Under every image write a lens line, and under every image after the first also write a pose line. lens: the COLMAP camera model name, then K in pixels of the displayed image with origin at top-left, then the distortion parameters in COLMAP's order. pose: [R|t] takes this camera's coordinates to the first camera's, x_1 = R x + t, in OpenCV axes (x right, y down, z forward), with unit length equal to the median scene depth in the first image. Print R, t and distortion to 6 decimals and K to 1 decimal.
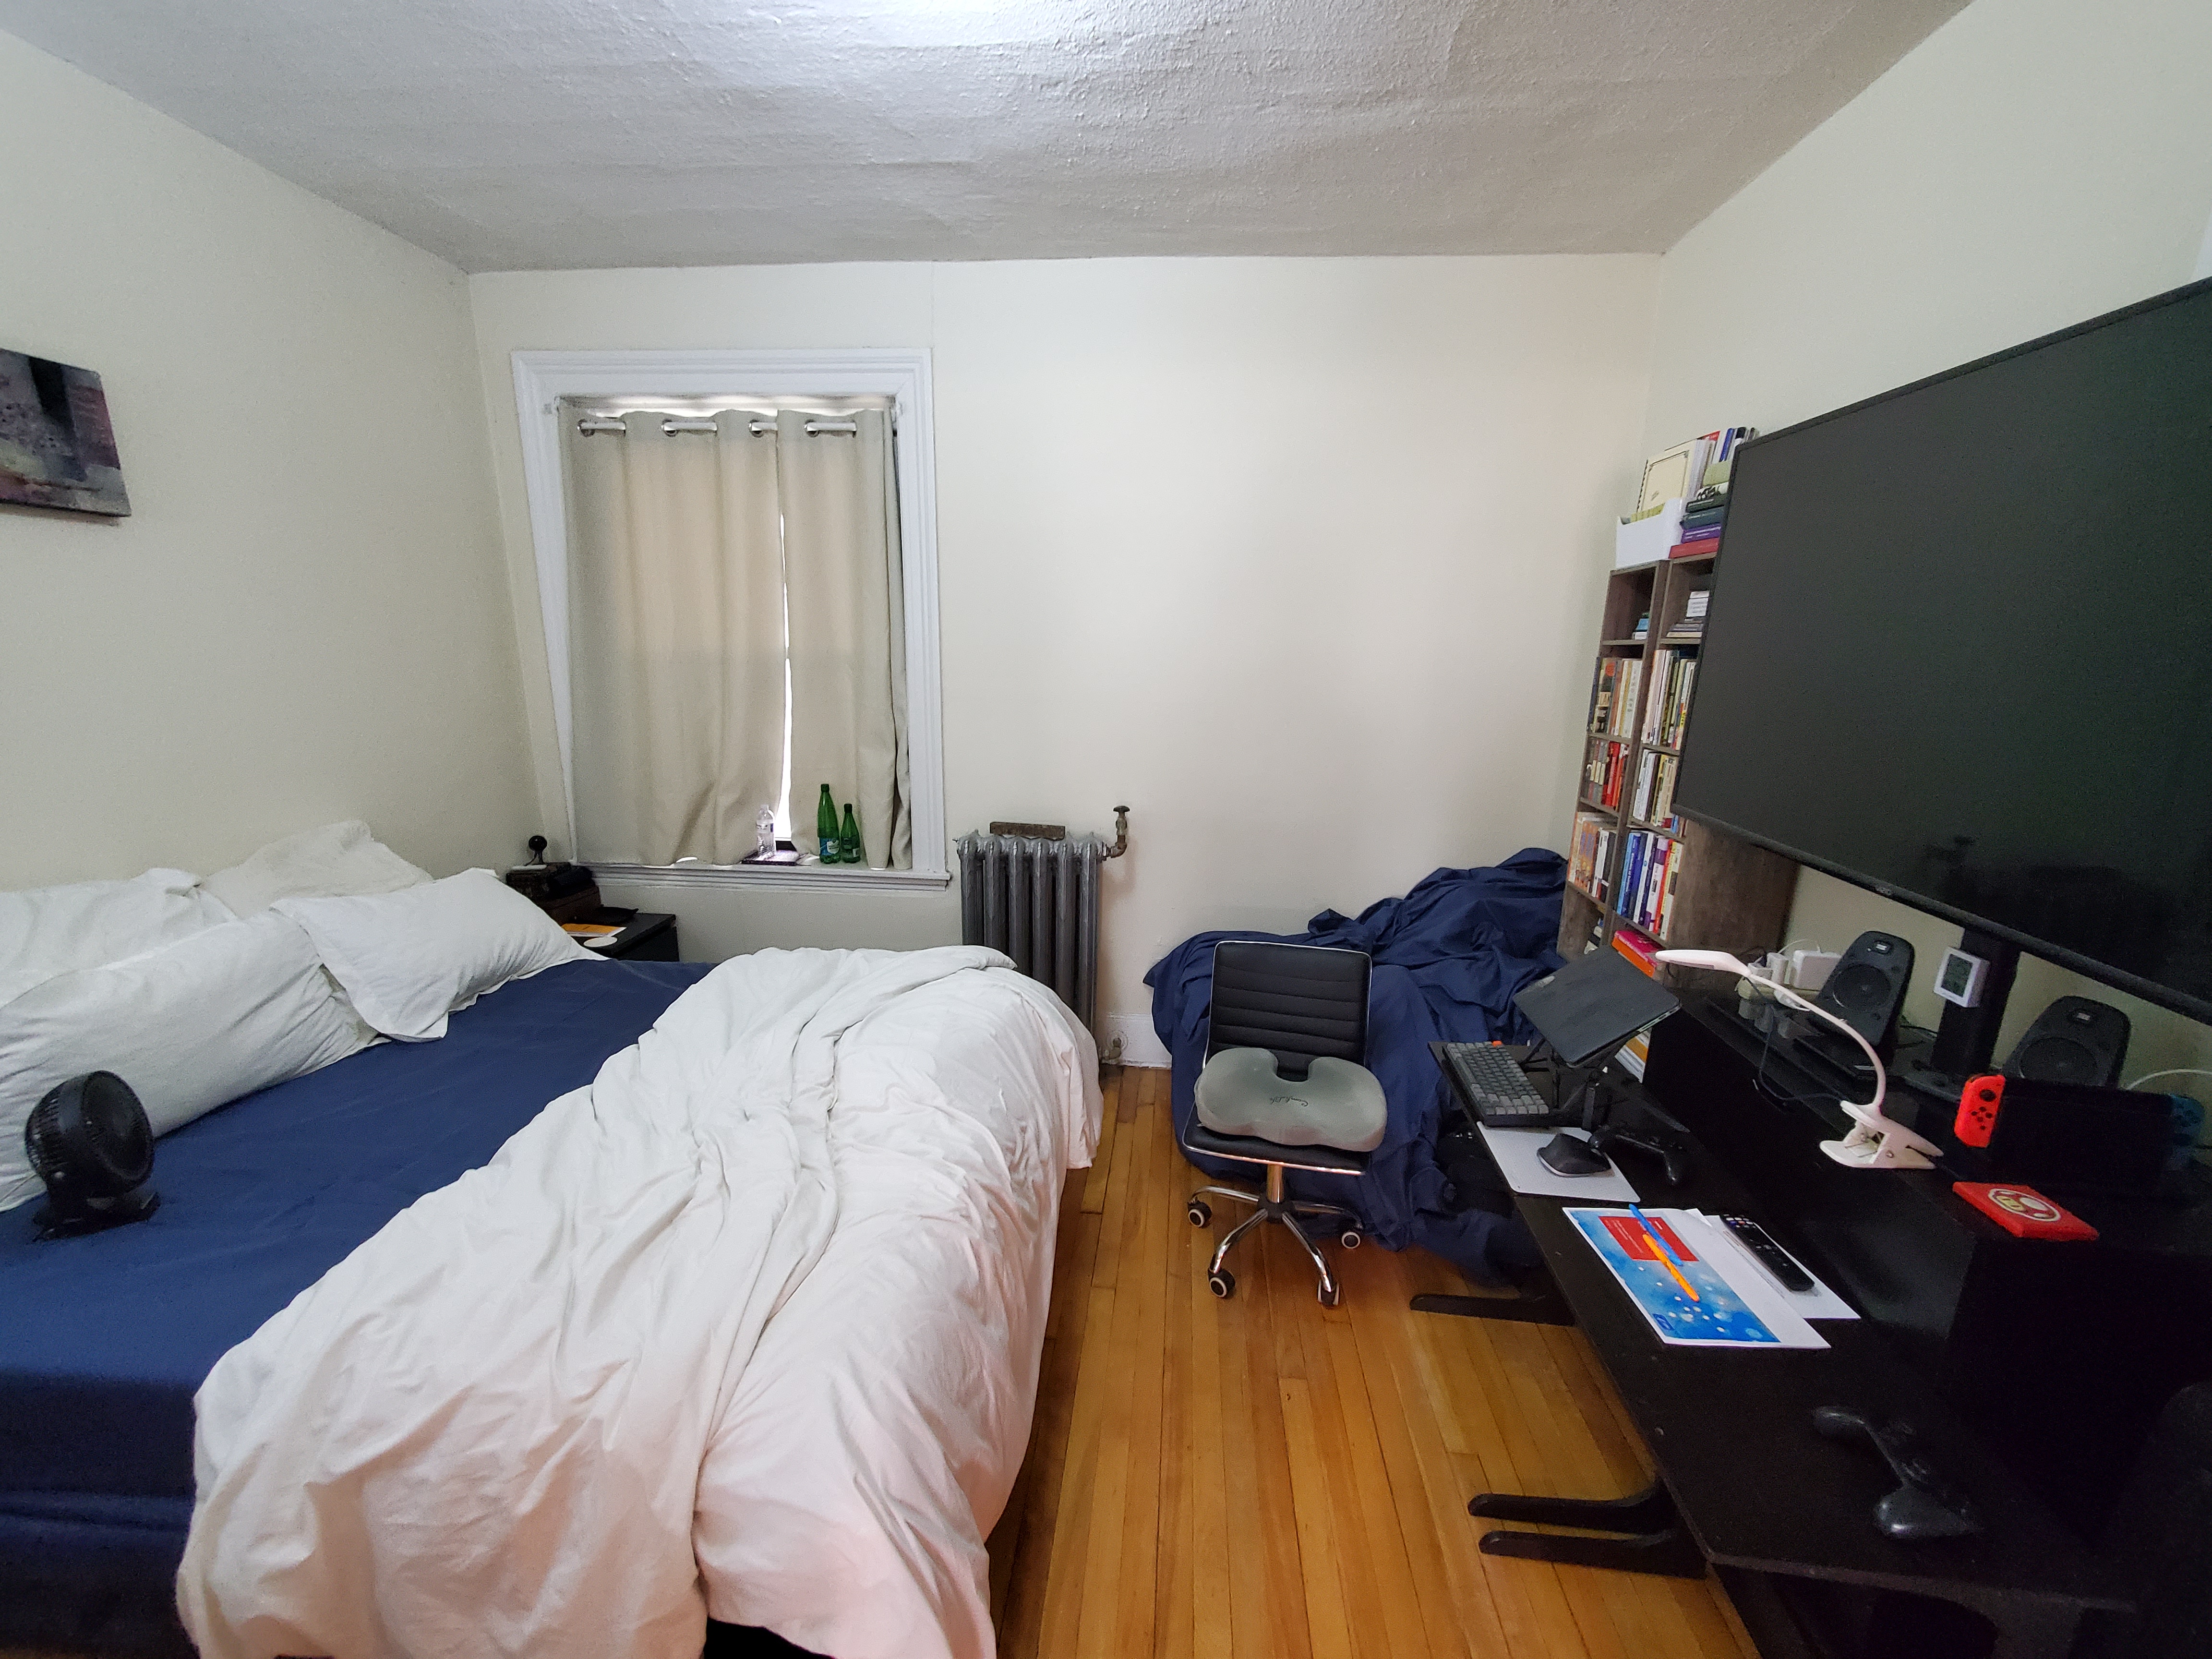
lens RADIAL K [[878.1, 0, 1105.7], [0, 878.1, 848.9], [0, 0, 1]] dist [0.001615, -0.001335]
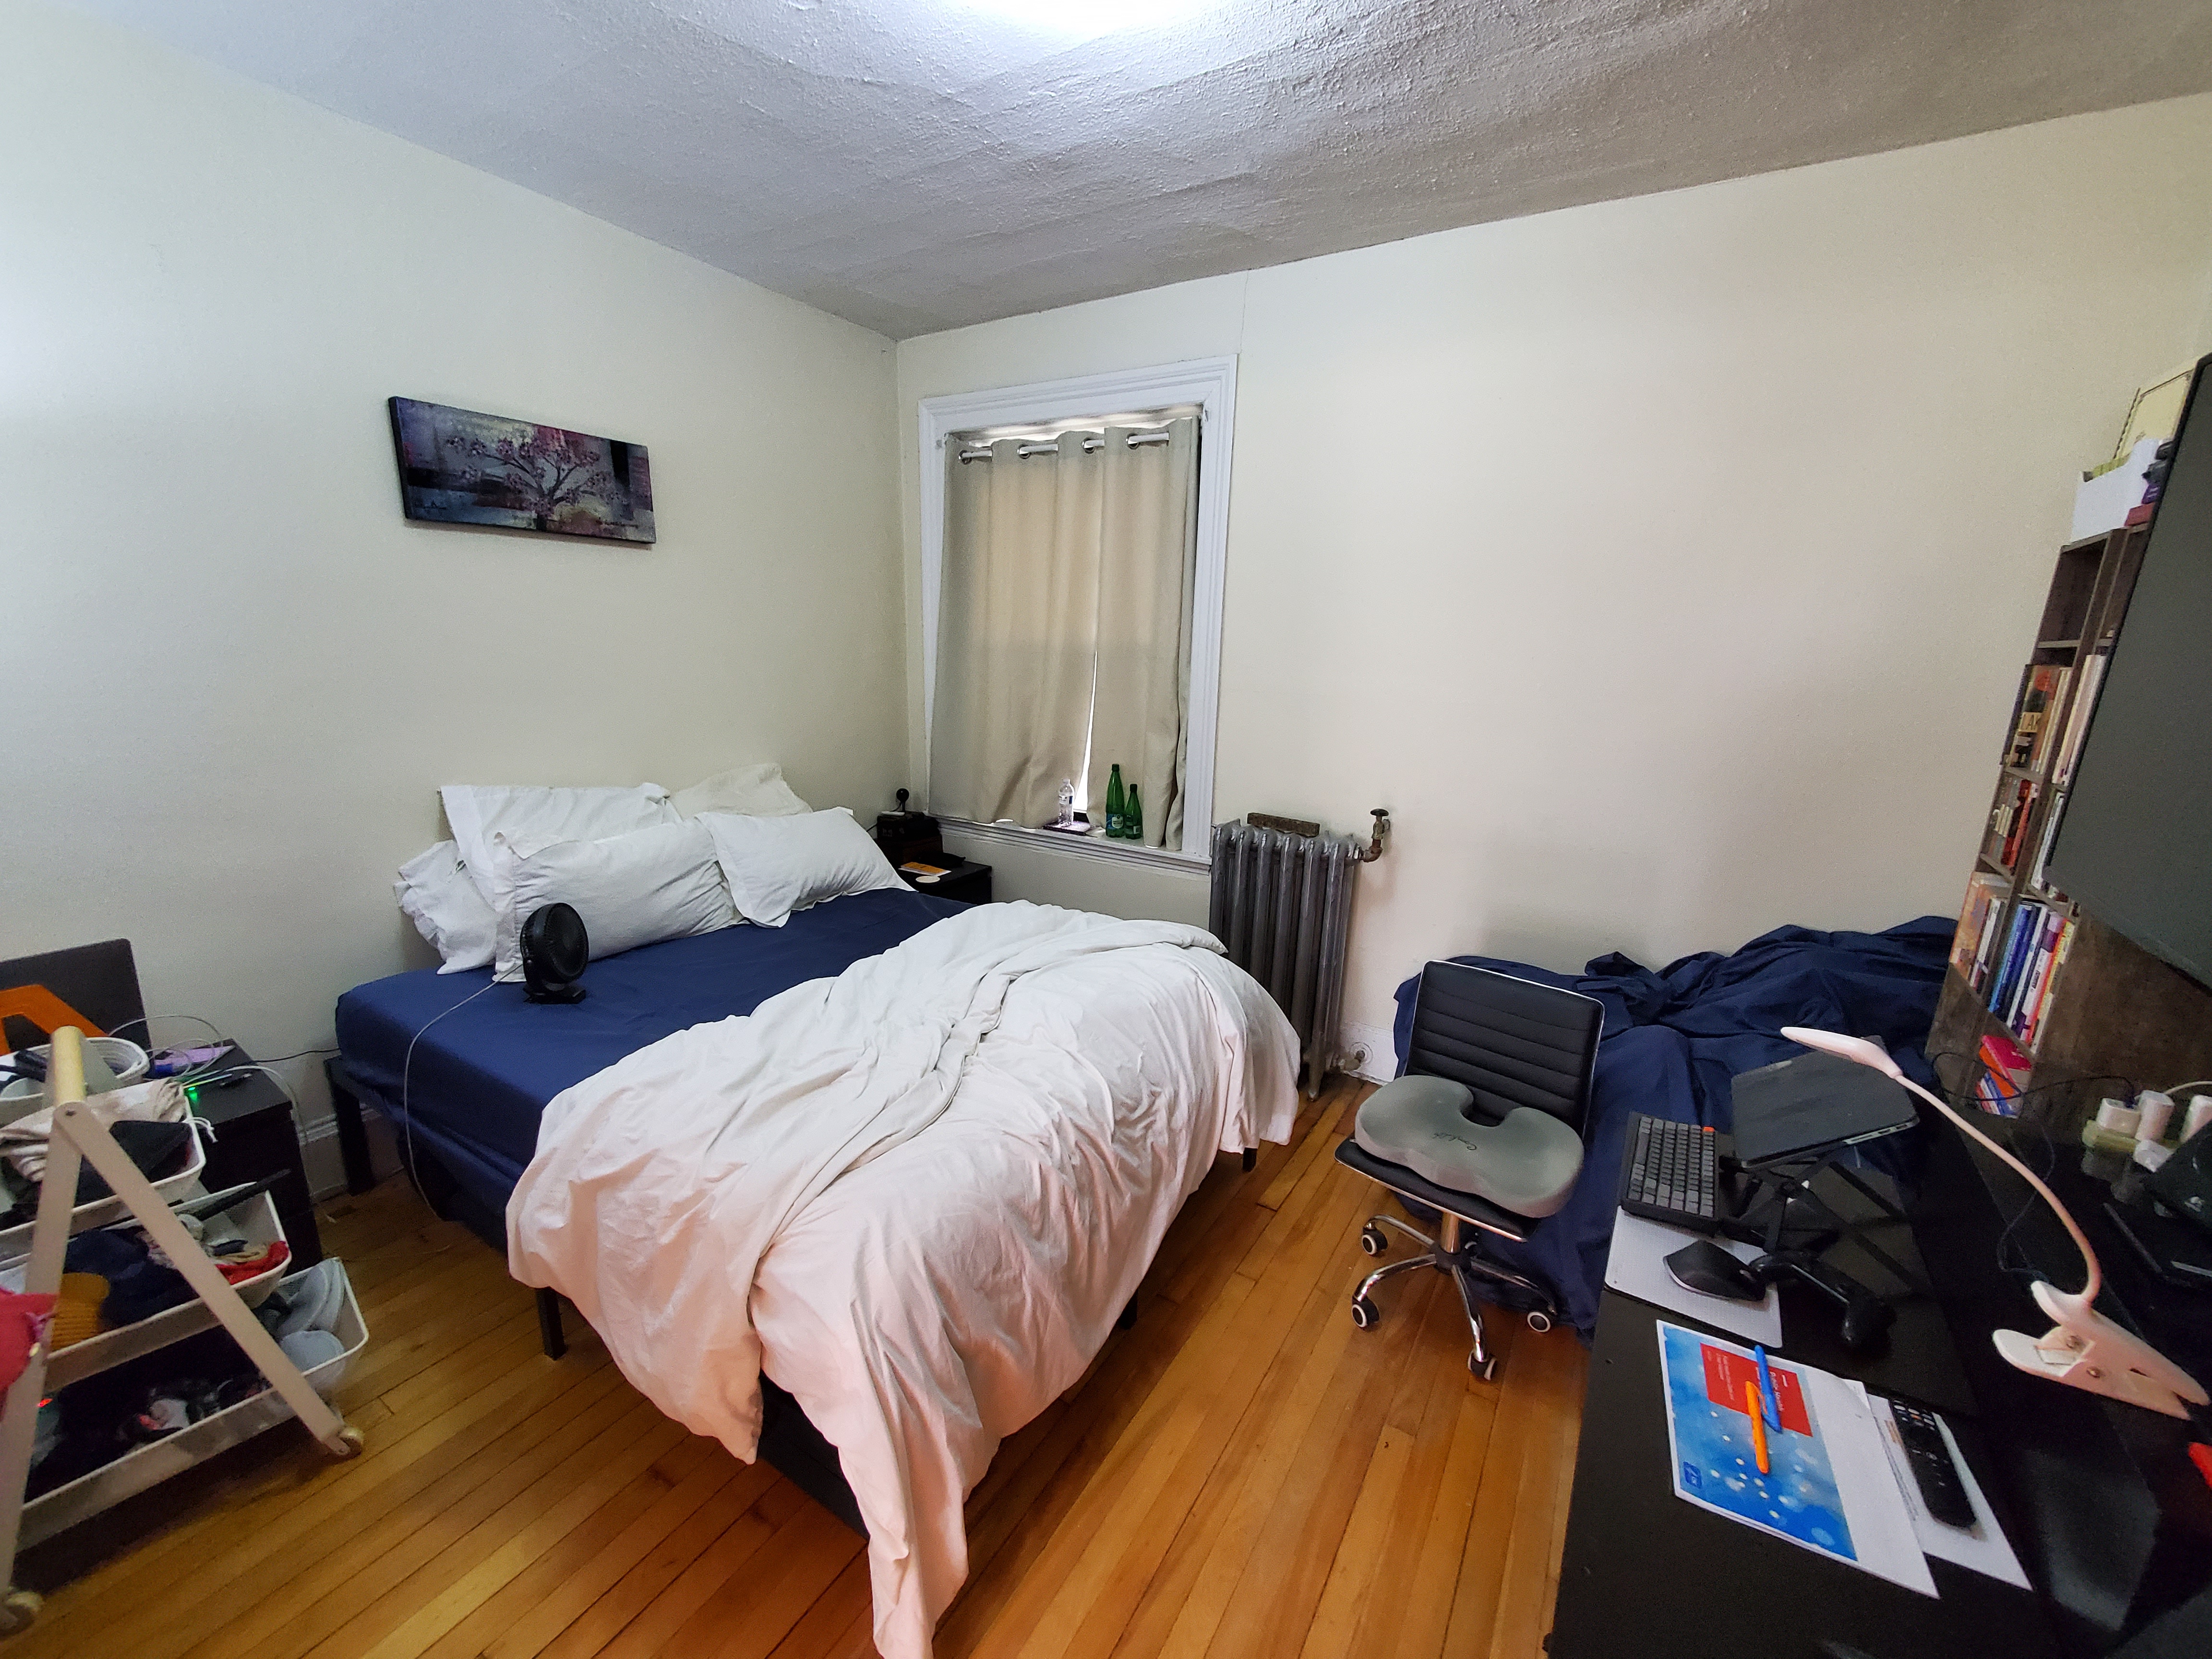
lens RADIAL K [[878.1, 0, 1103.1], [0, 878.1, 847.7], [0, 0, 1]] dist [0.001615, -0.001335]
pose [[0.892712, 0.115302, -0.435626, 0.240591], [-0.115552, 0.992961, 0.026021, 0.004053], [0.435560, 0.027108, 0.899752, 0.011411]]
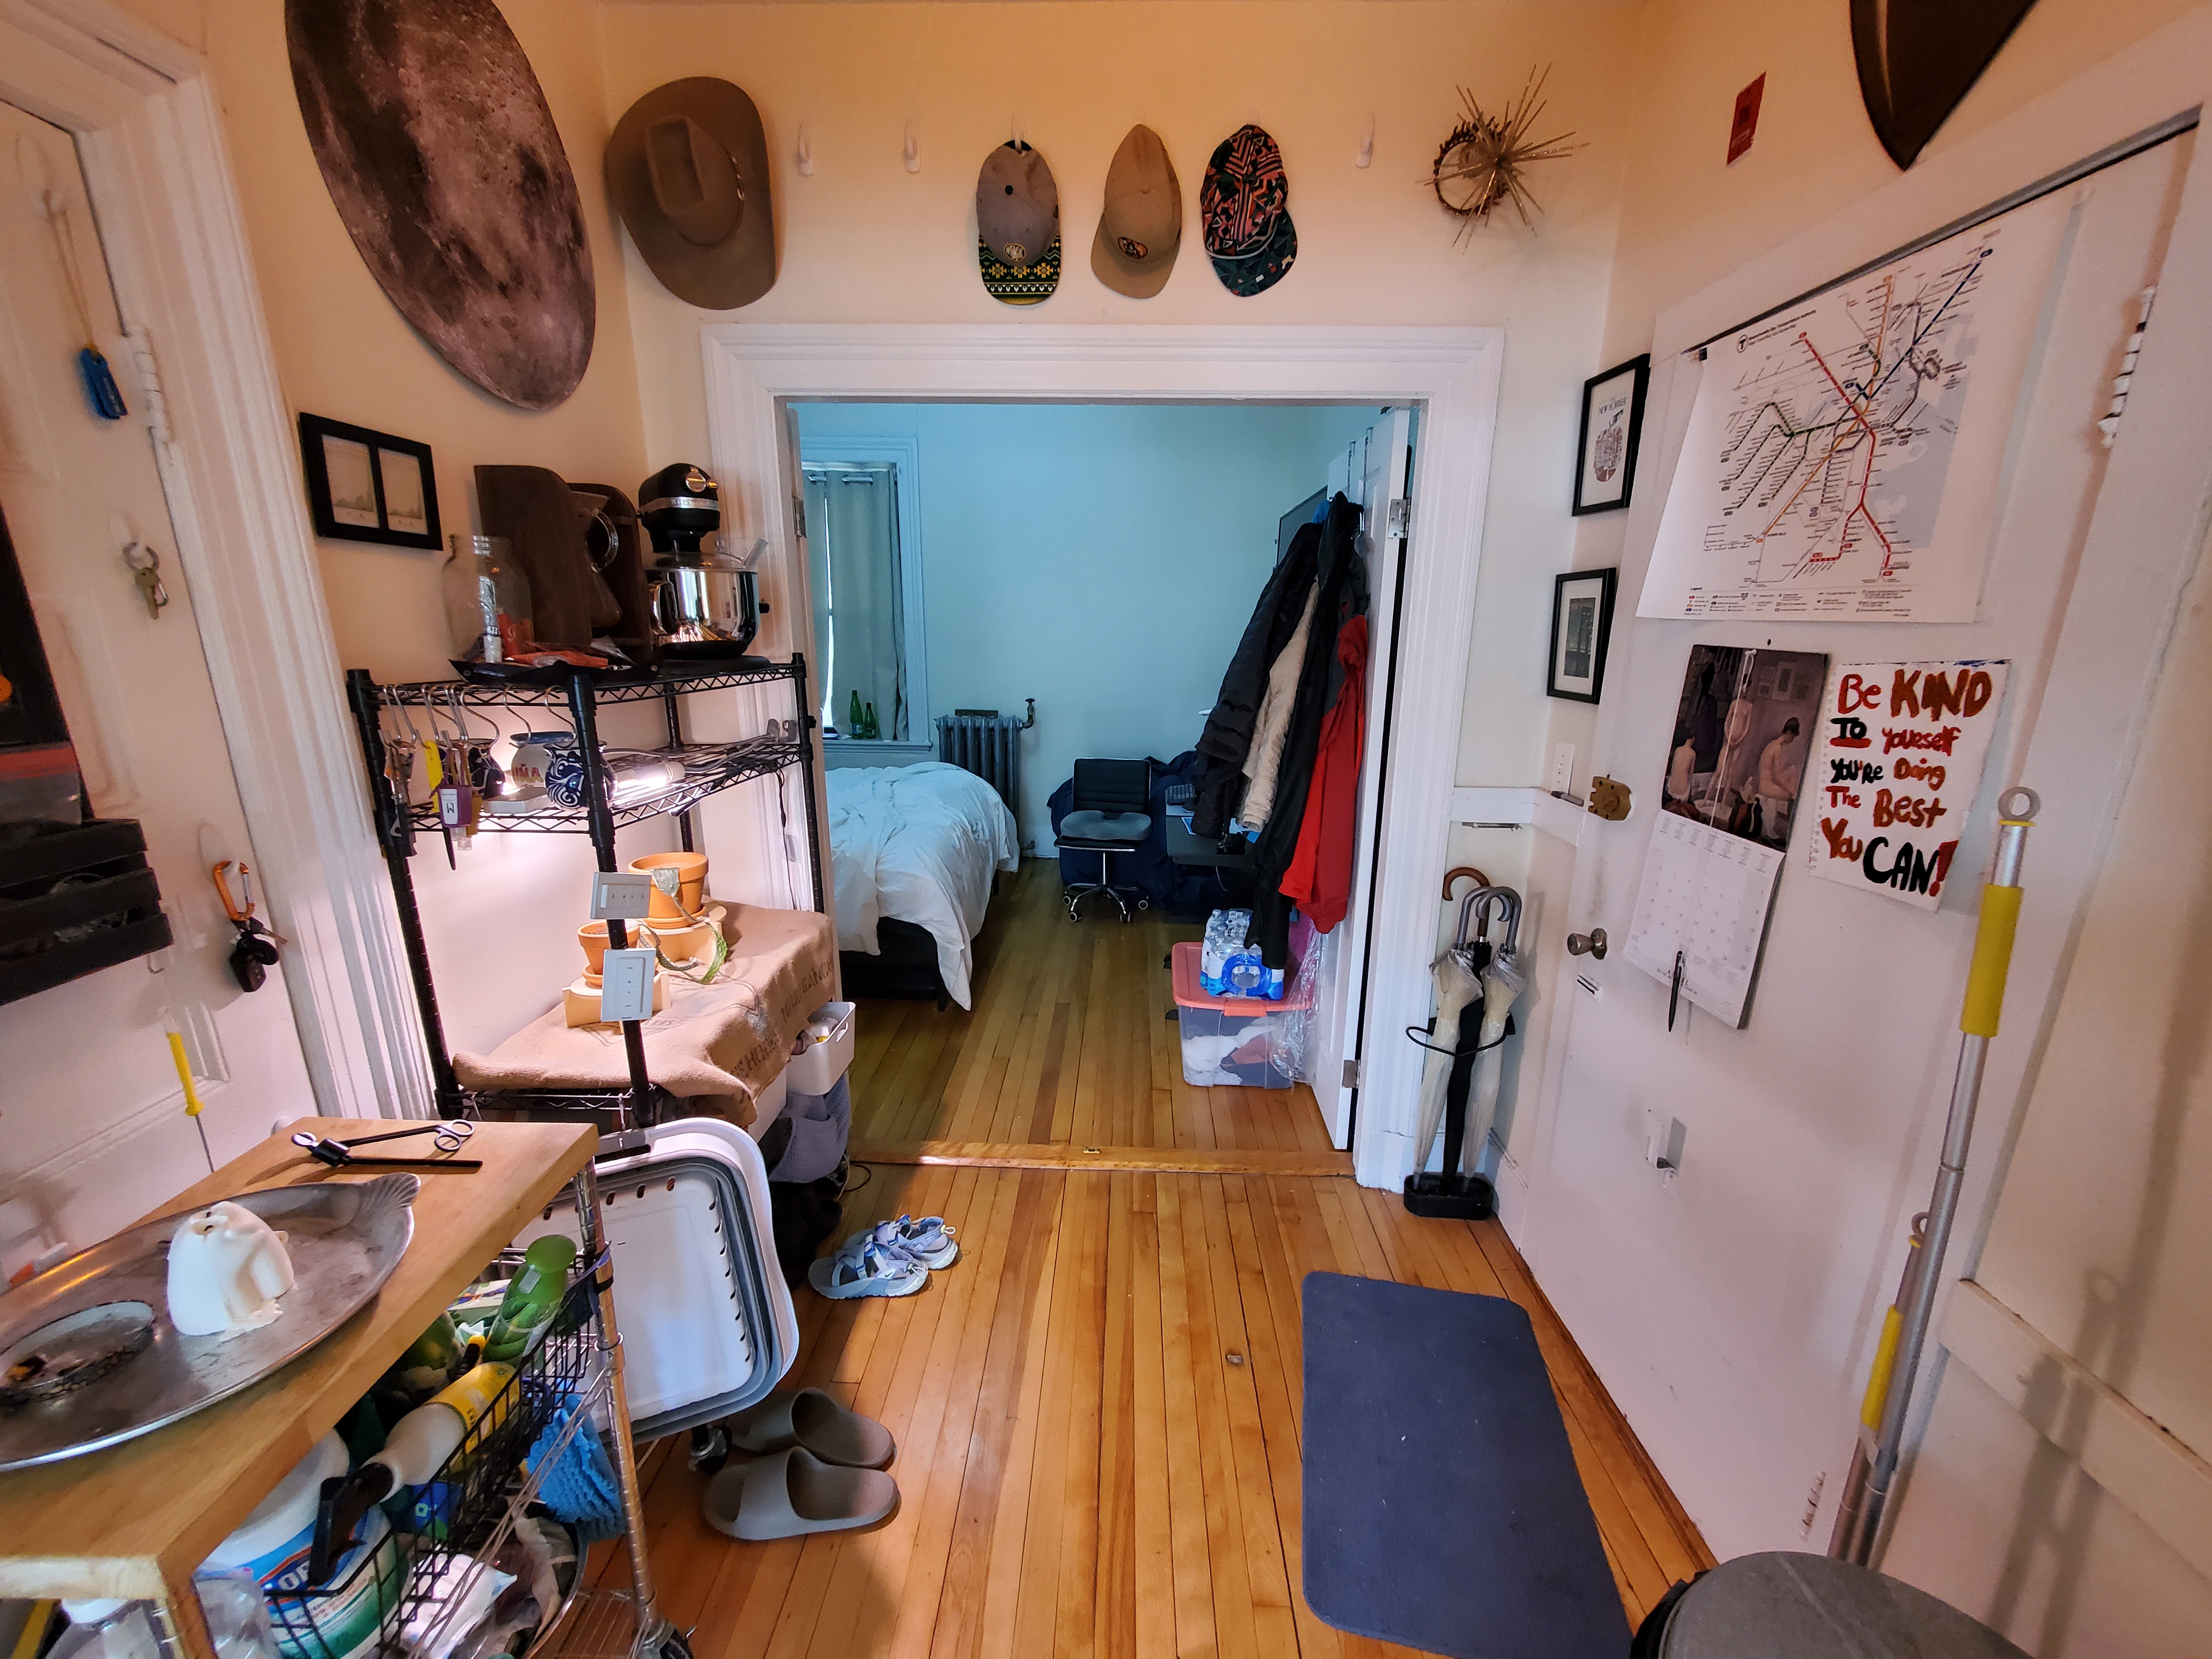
lens RADIAL K [[878.1, 0, 1100.8], [0, 878.1, 841.1], [0, 0, 1]] dist [0.001615, -0.001335]
pose [[0.998737, -0.016913, 0.047304, 0.100445], [0.015579, 0.999475, 0.028422, 0.265933], [-0.047760, -0.027649, 0.998476, -1.083104]]
